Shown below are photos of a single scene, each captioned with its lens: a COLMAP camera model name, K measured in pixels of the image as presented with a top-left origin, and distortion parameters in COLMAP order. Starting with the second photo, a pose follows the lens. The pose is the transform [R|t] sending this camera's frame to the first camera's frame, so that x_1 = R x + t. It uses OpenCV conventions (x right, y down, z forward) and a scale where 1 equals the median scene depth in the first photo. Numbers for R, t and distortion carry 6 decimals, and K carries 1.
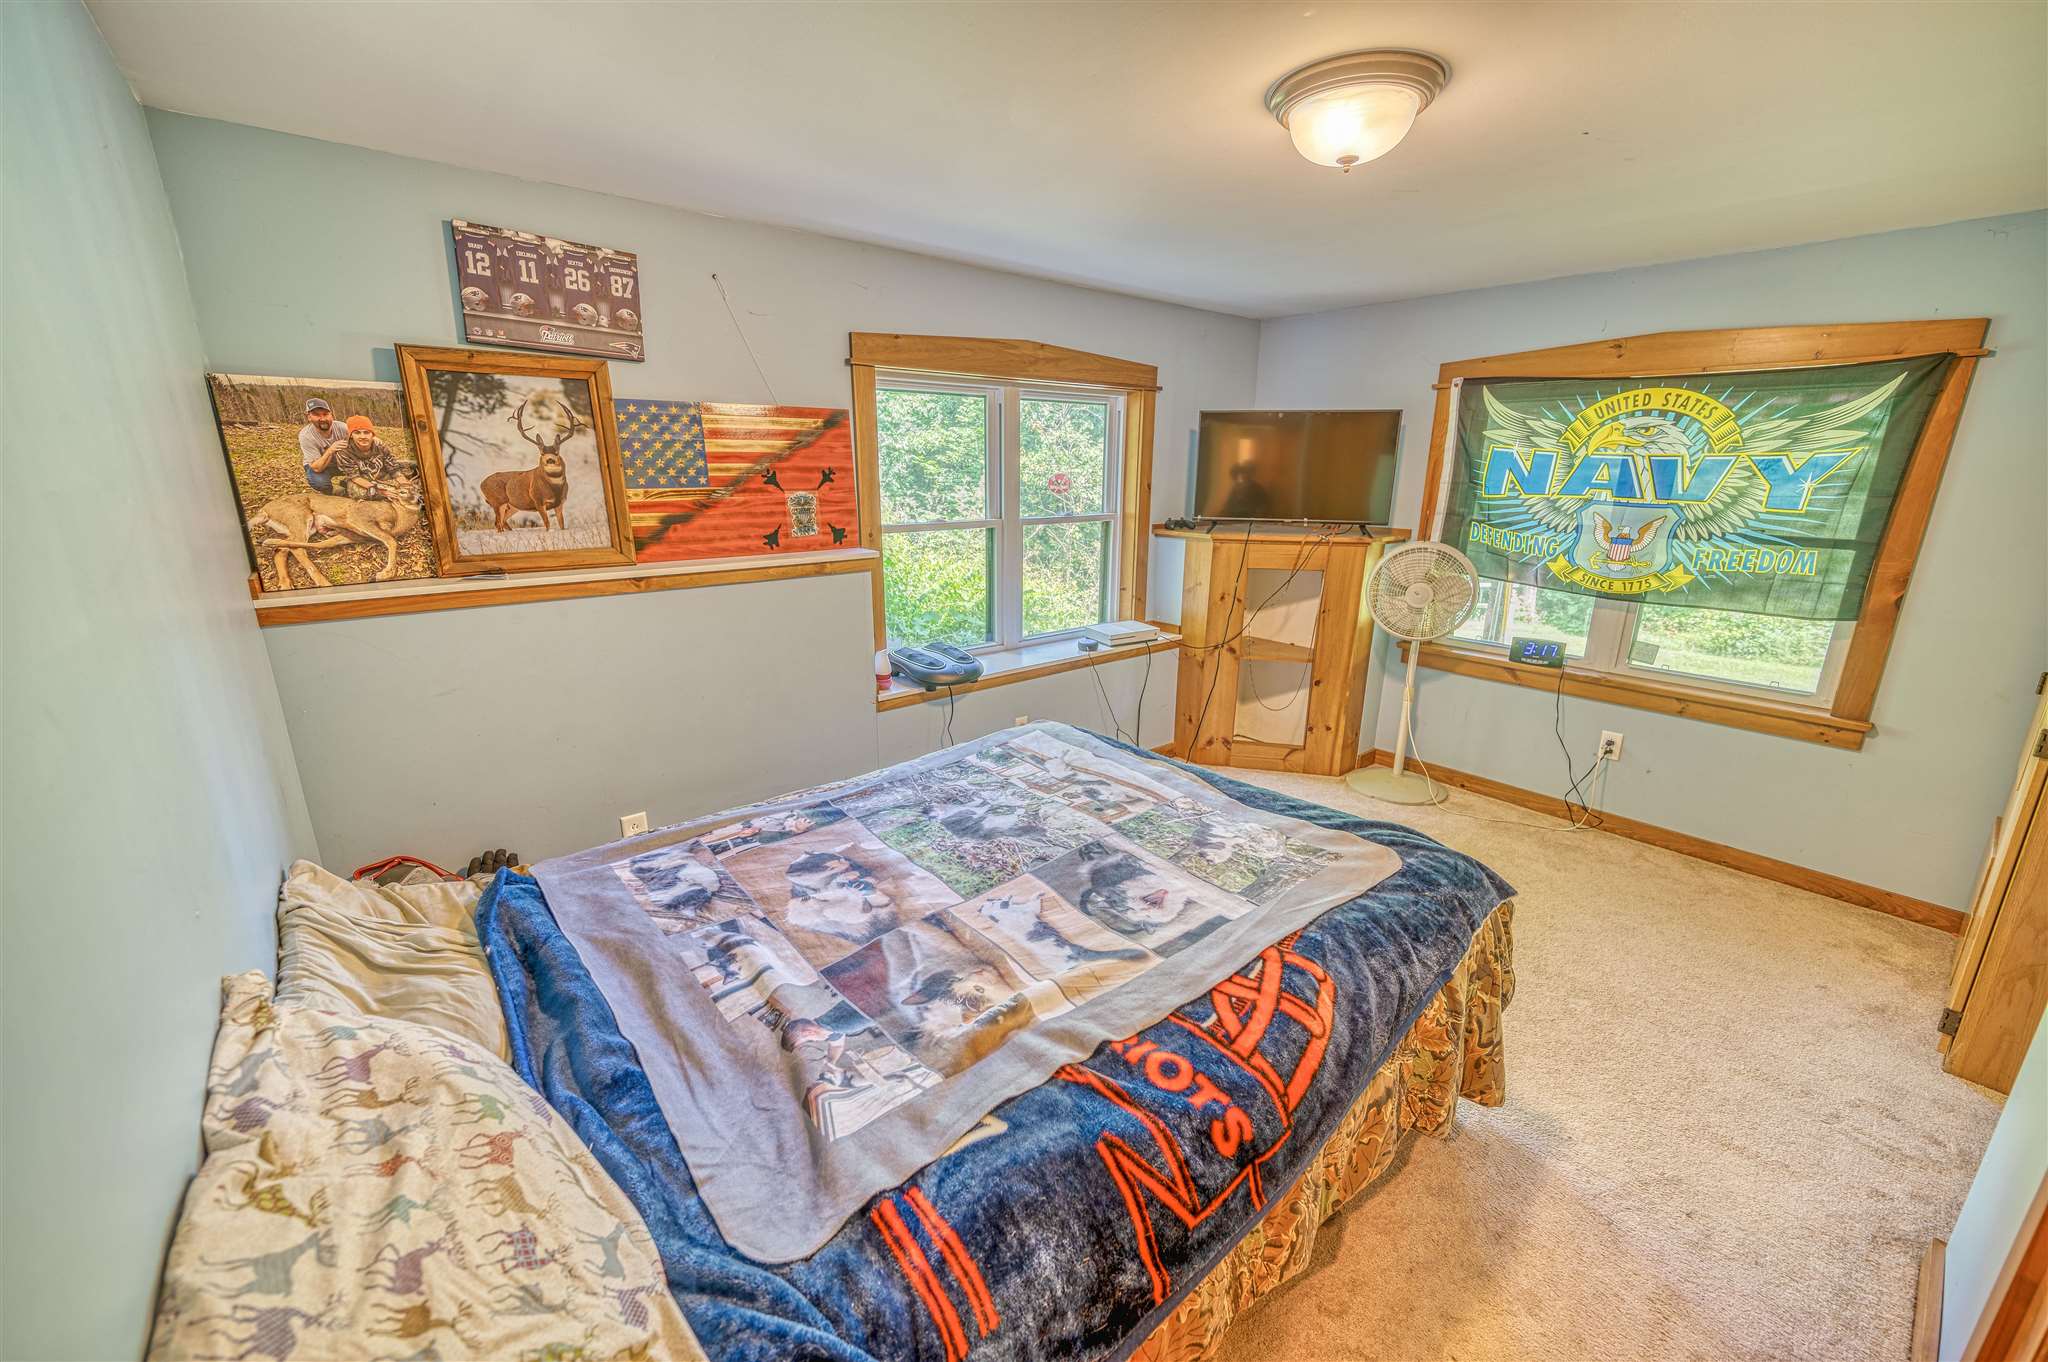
lens RADIAL K [[804.6, 0, 1024.5], [0, 804.6, 682.0], [0, 0, 1]] dist [-0.000048, 0.000439]
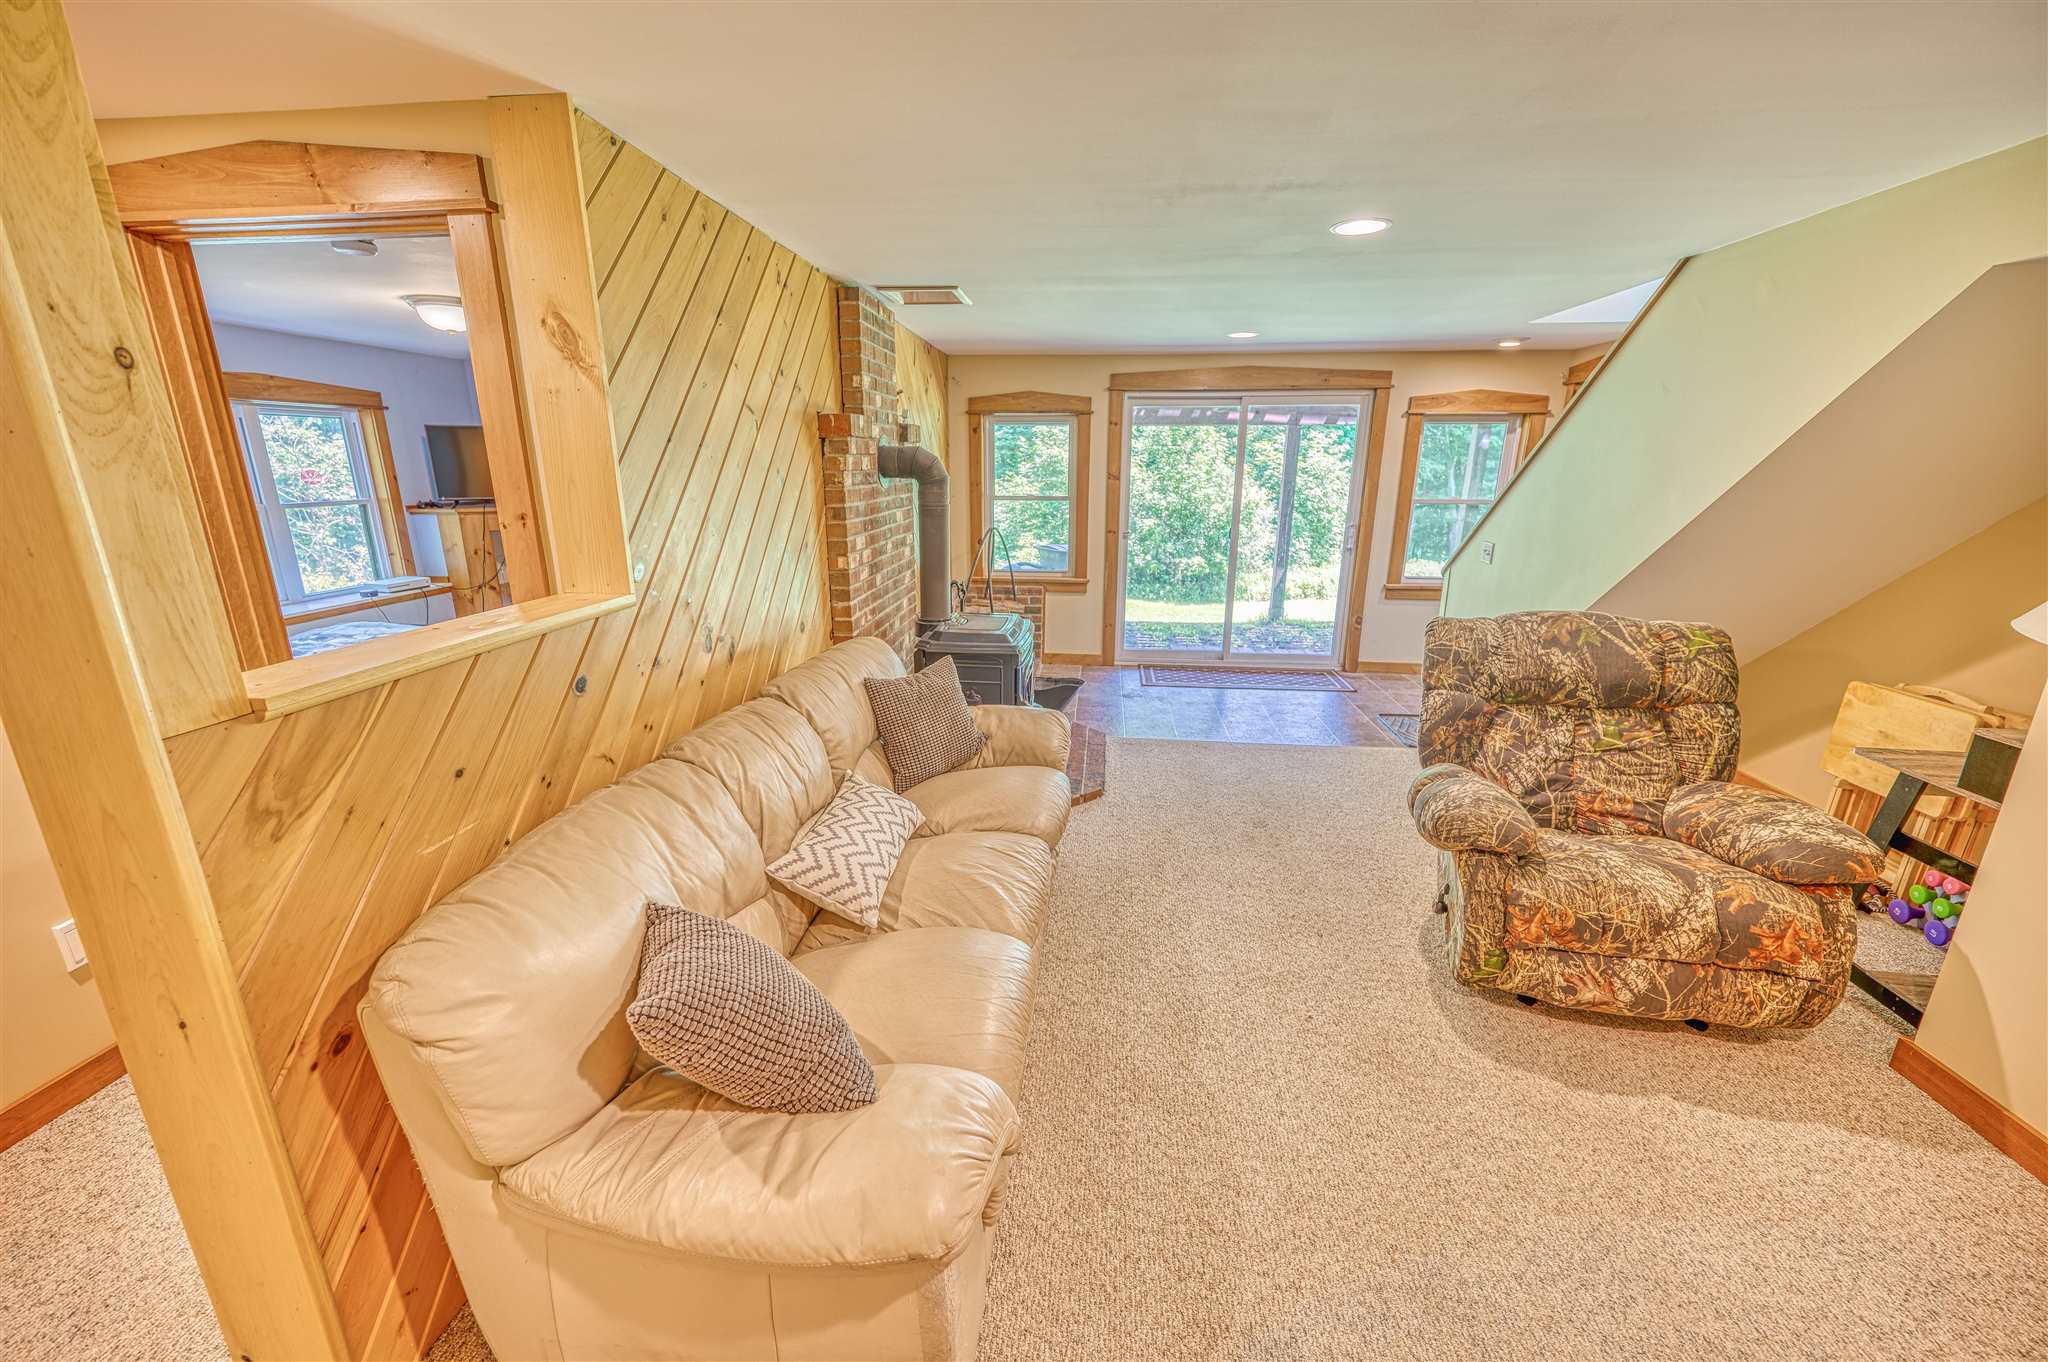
lens RADIAL K [[804.6, 0, 1012.2], [0, 804.6, 687.6], [0, 0, 1]] dist [-0.000048, 0.000439]
pose [[0.719568, -0.197303, 0.665803, -0.075301], [0.189751, 0.978164, 0.084793, 0.194960], [-0.667995, 0.065322, 0.741293, -0.718524]]
